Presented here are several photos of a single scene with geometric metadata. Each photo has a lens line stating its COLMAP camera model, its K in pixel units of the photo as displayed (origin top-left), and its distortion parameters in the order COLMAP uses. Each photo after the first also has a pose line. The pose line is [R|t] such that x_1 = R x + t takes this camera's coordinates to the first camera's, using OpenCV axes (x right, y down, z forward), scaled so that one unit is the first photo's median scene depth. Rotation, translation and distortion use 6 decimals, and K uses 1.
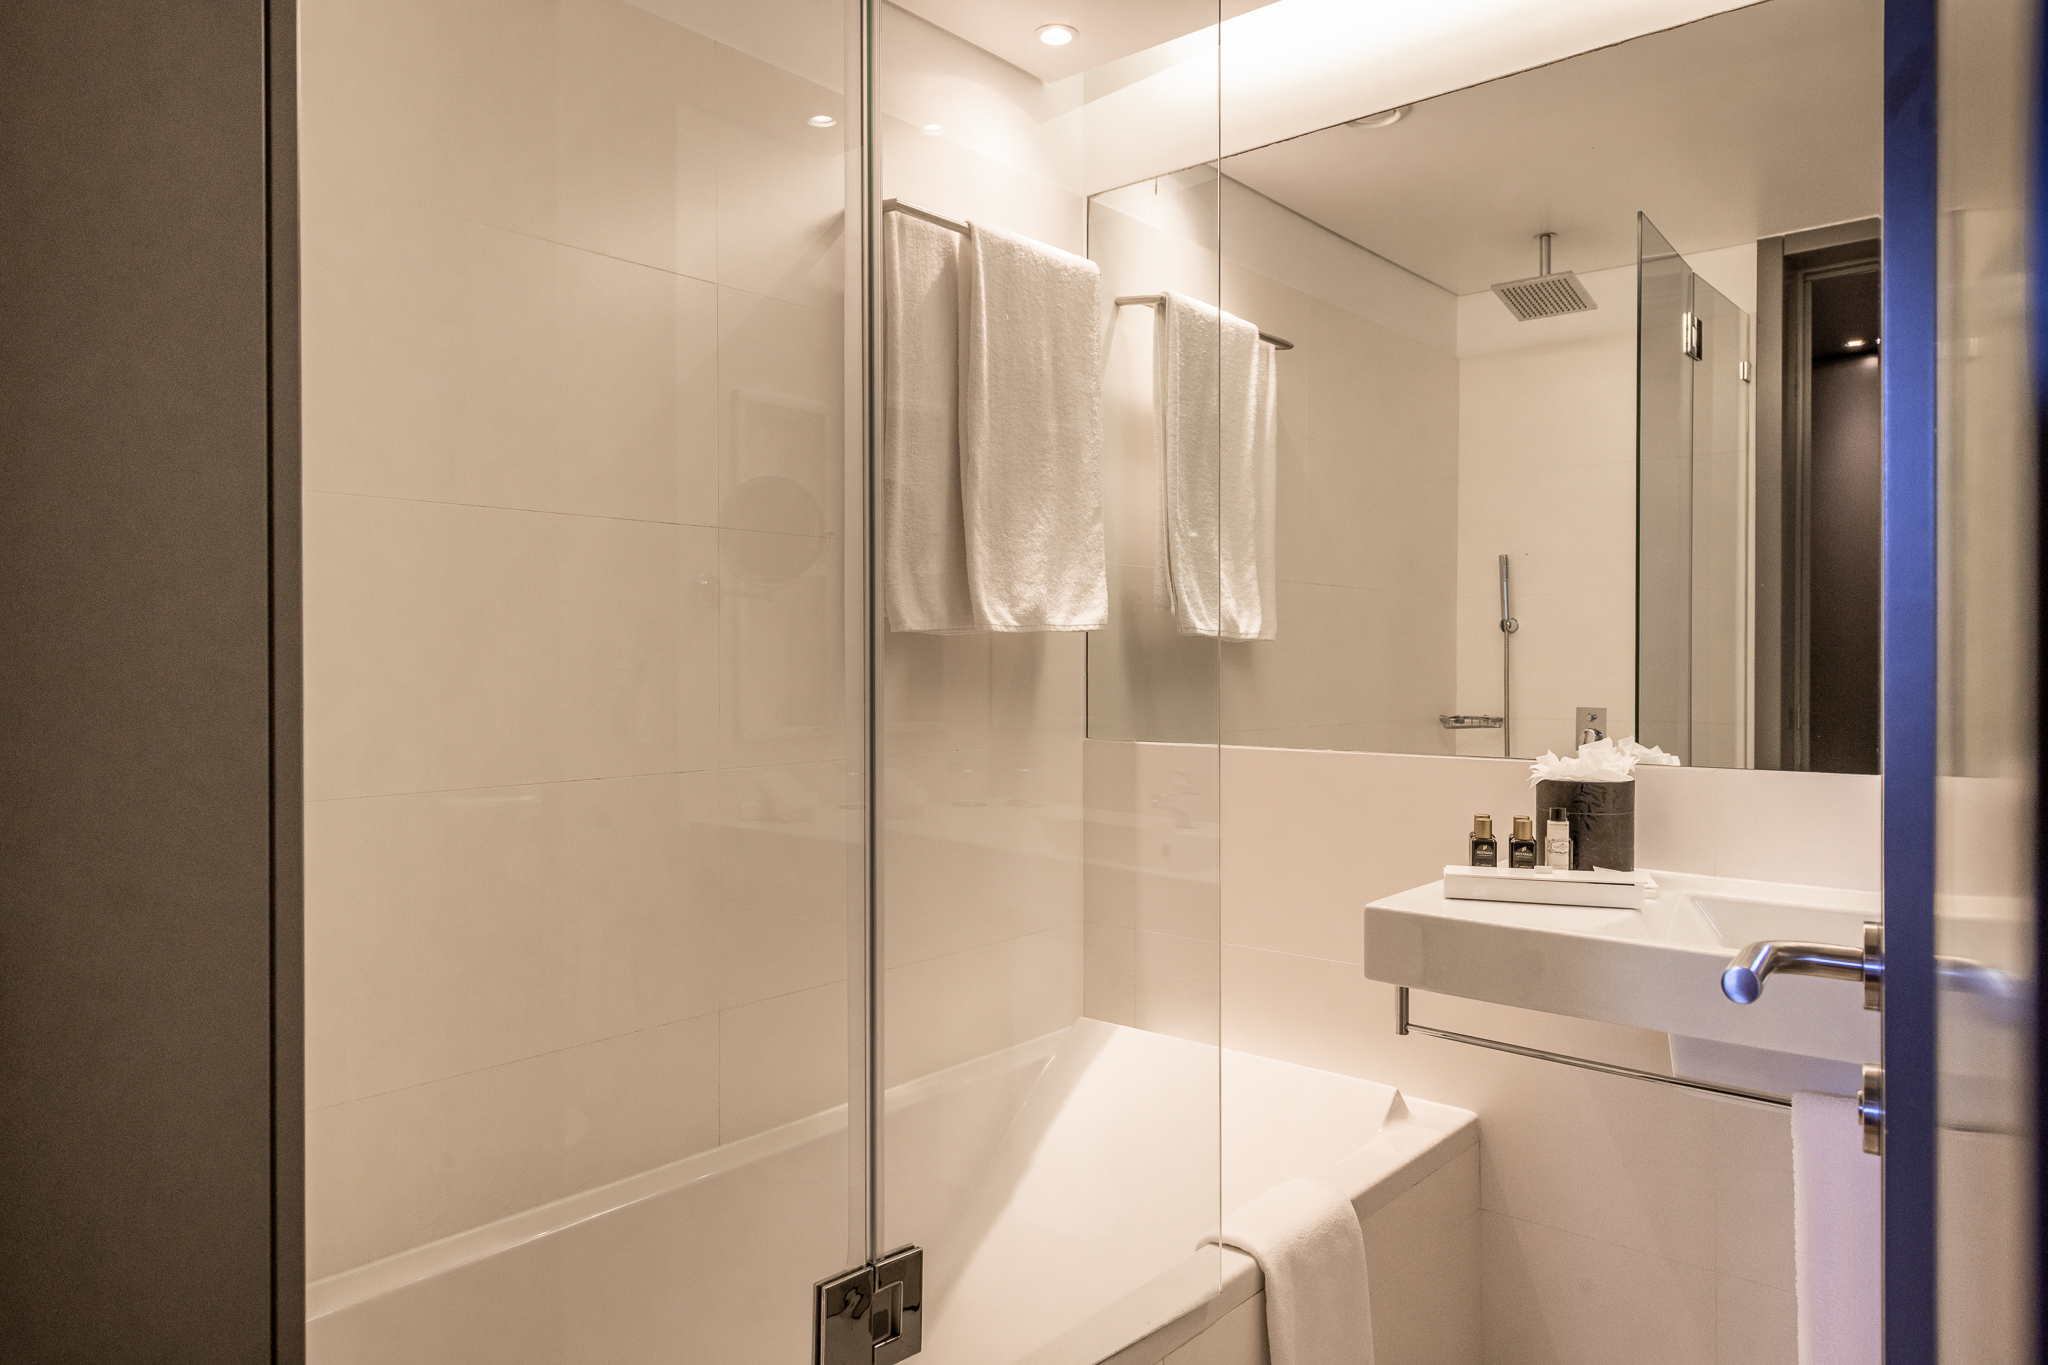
lens RADIAL K [[1312.6, 0, 1027.0], [0, 1312.6, 681.1], [0, 0, 1]] dist [0.009943, -0.005975]
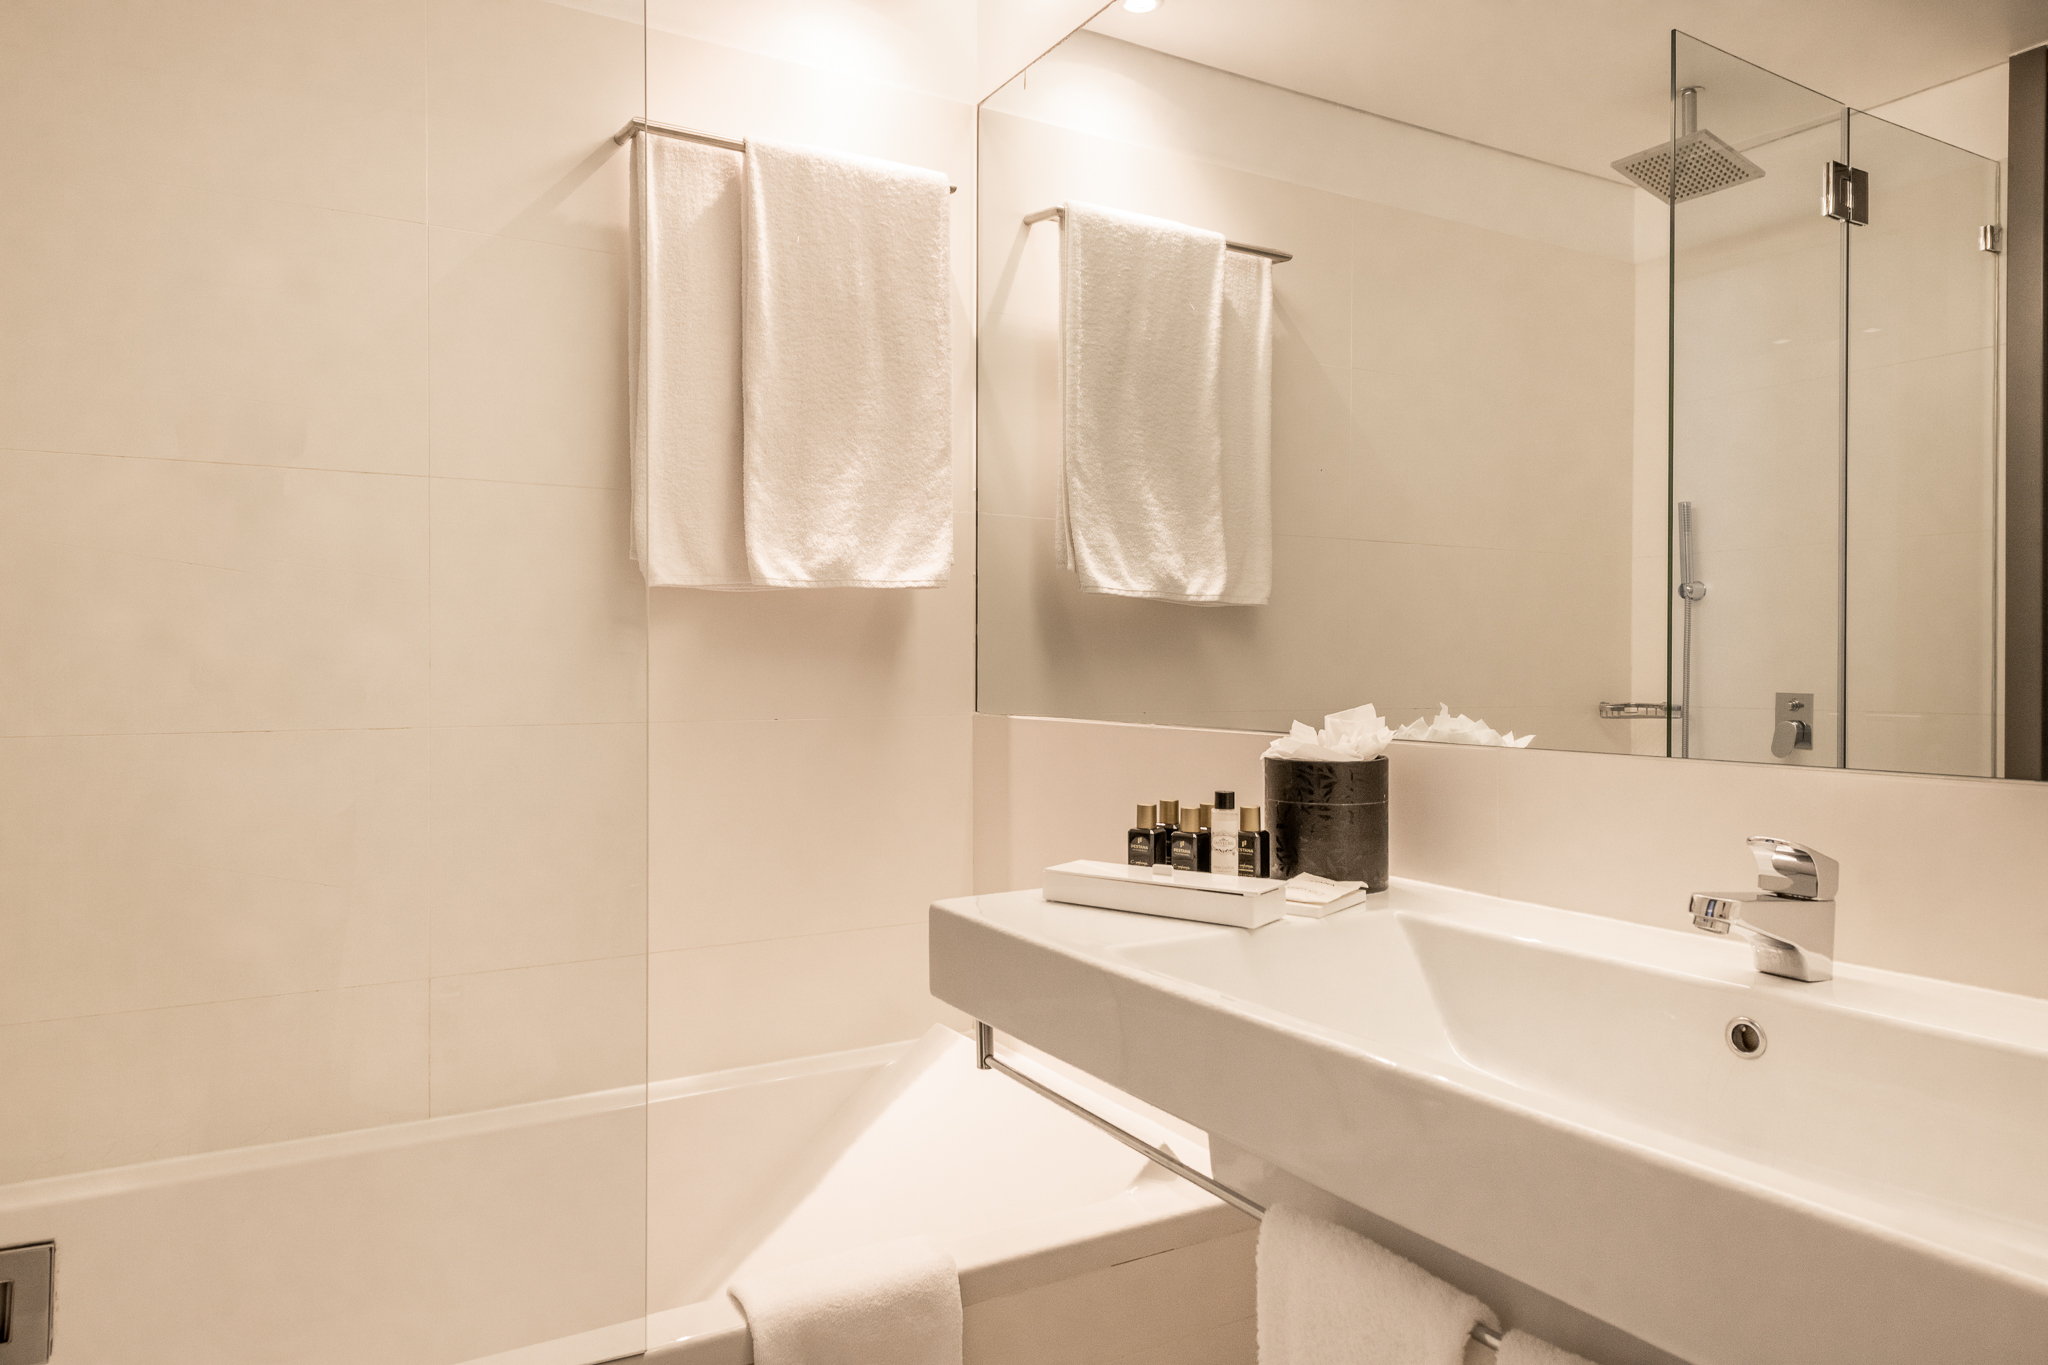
lens RADIAL K [[1312.6, 0, 1023.7], [0, 1312.6, 678.4], [0, 0, 1]] dist [0.009943, -0.005975]
pose [[0.946789, 0.004857, -0.321817, 0.395690], [-0.005825, 0.999981, -0.002044, 0.024304], [0.321801, 0.003810, 0.946800, 0.181505]]
